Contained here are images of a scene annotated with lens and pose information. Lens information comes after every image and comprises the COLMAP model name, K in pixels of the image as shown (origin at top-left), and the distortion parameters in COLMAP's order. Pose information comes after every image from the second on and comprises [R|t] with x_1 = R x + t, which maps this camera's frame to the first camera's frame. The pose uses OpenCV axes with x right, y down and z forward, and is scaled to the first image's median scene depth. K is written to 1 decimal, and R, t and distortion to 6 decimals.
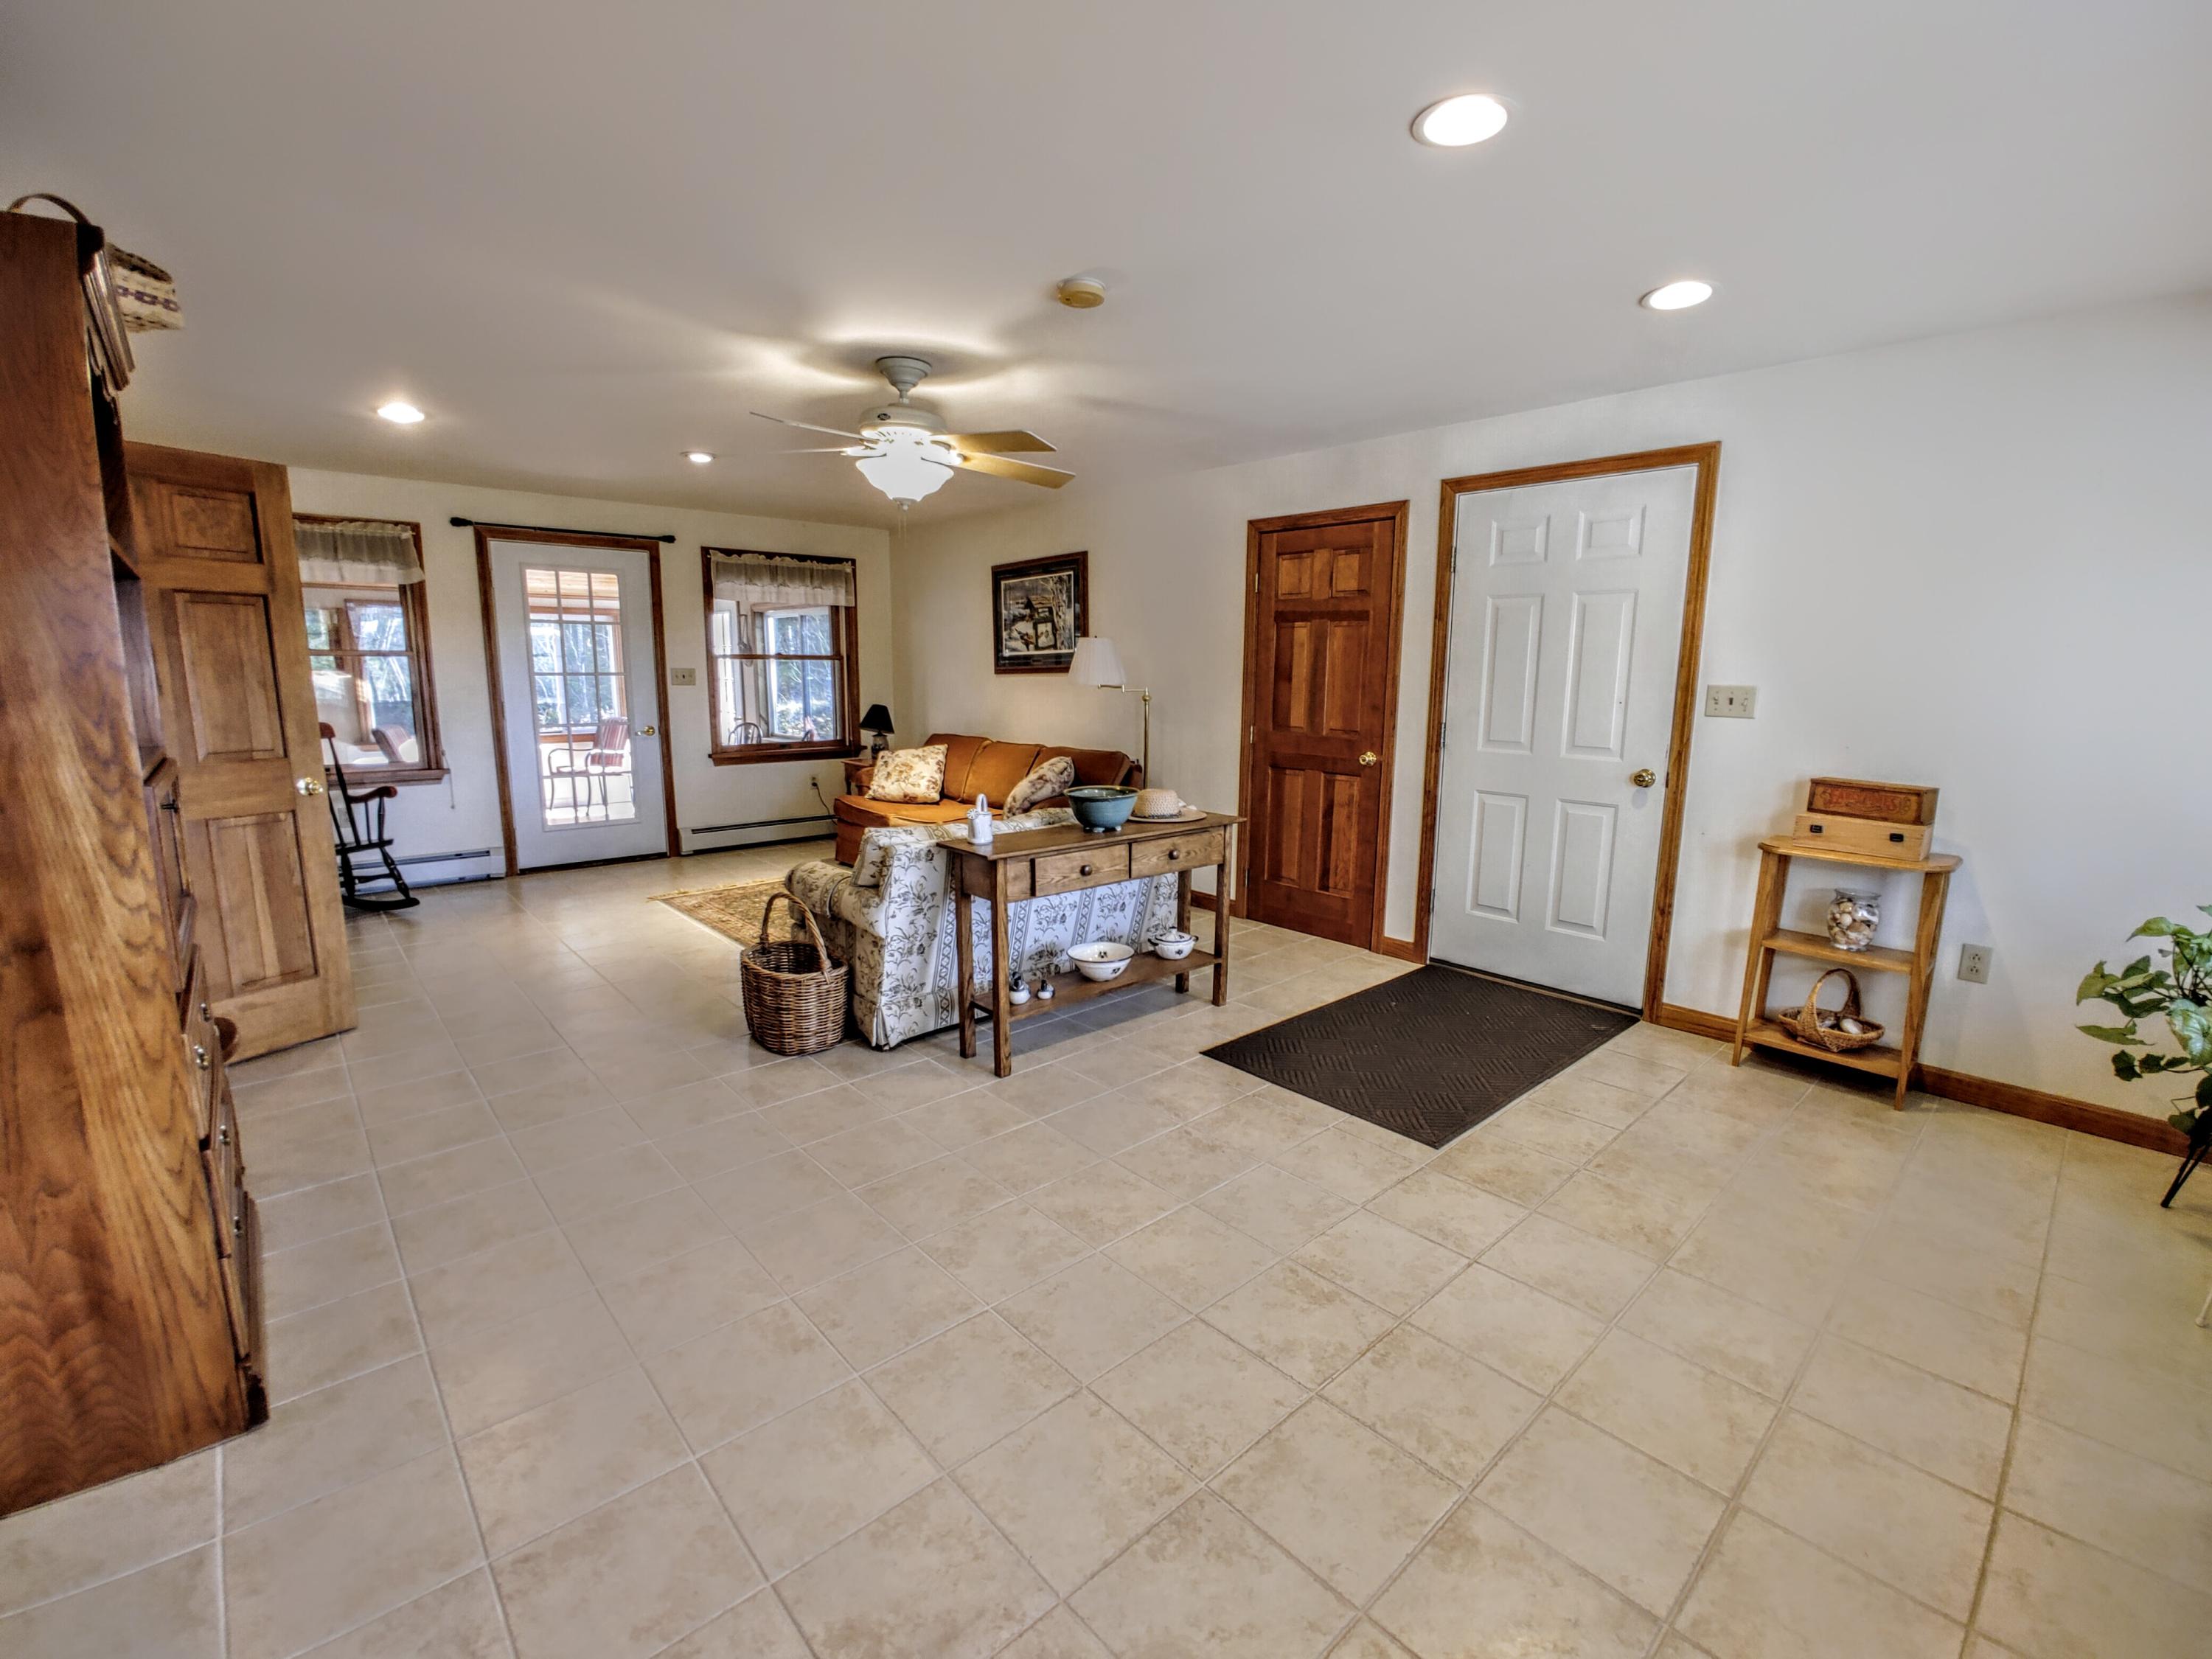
lens RADIAL K [[961.4, 0, 1112.3], [0, 961.4, 834.0], [0, 0, 1]] dist [-0.027431, 0.000923]
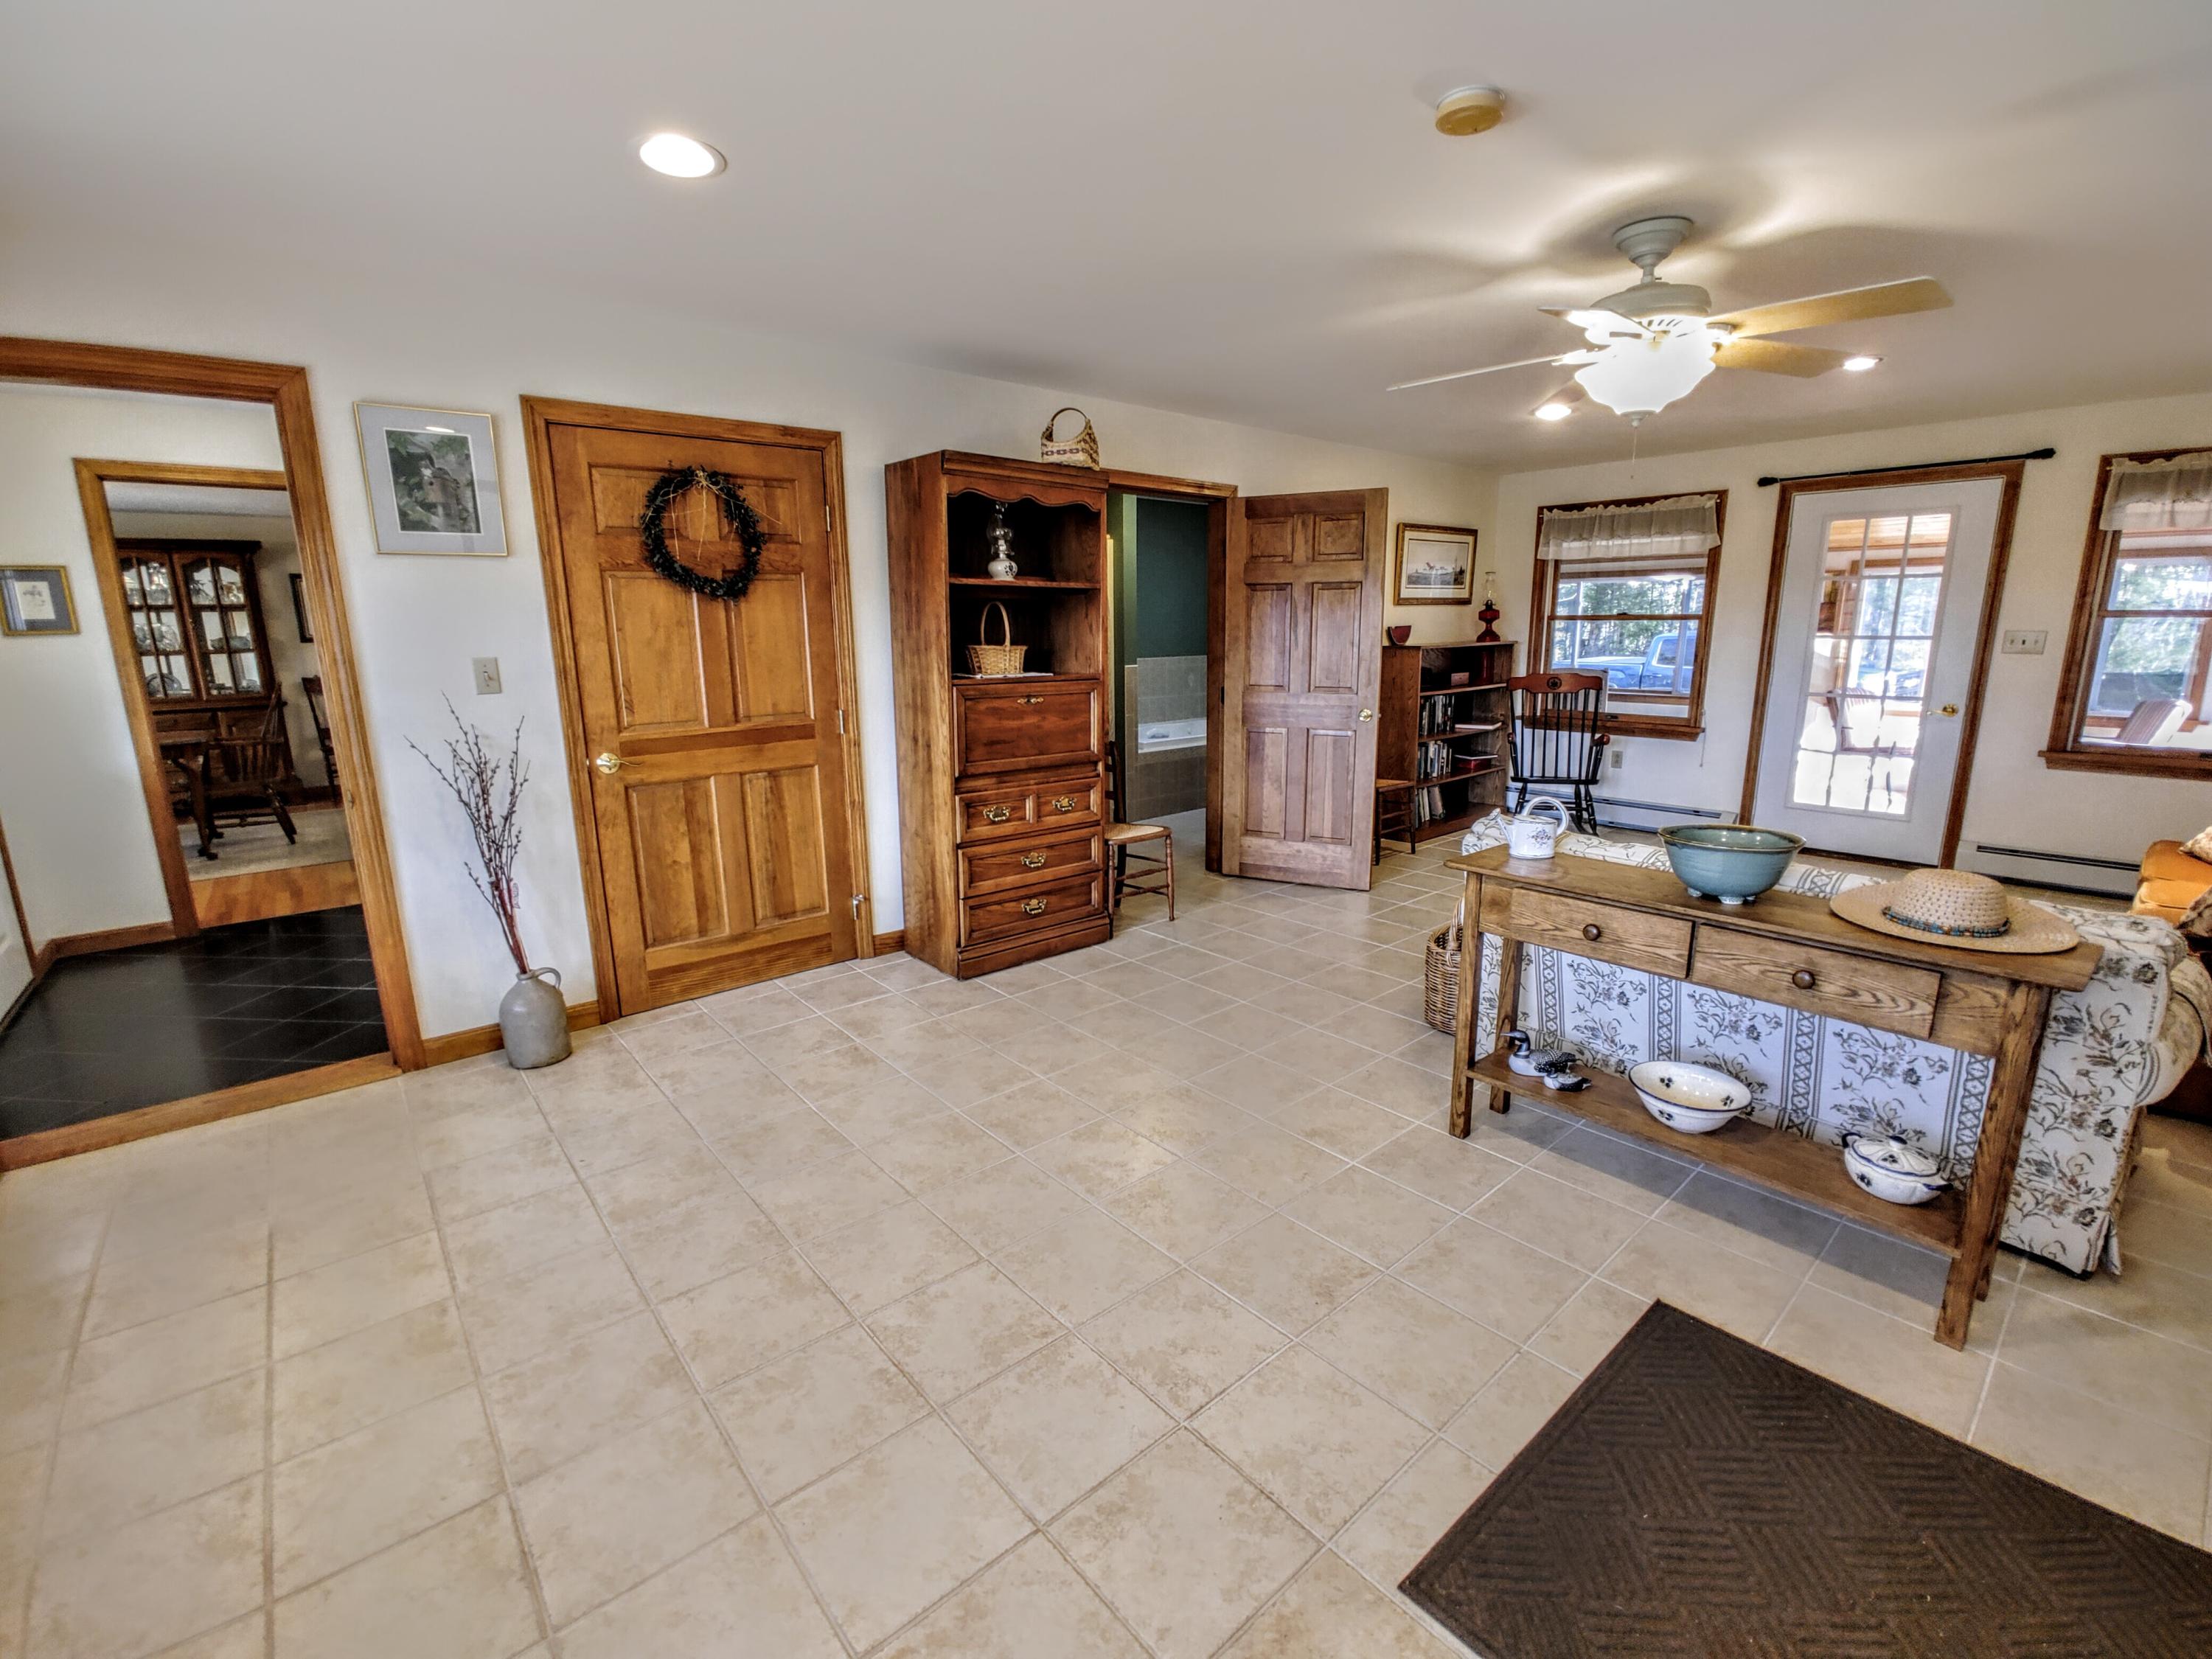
lens RADIAL K [[961.4, 0, 1114.3], [0, 961.4, 836.6], [0, 0, 1]] dist [-0.027431, 0.000923]
pose [[-0.026515, 0.202893, -0.978842, 0.583064], [-0.159400, 0.965799, 0.204507, -0.103217], [0.986858, 0.161450, 0.006733, 0.606316]]
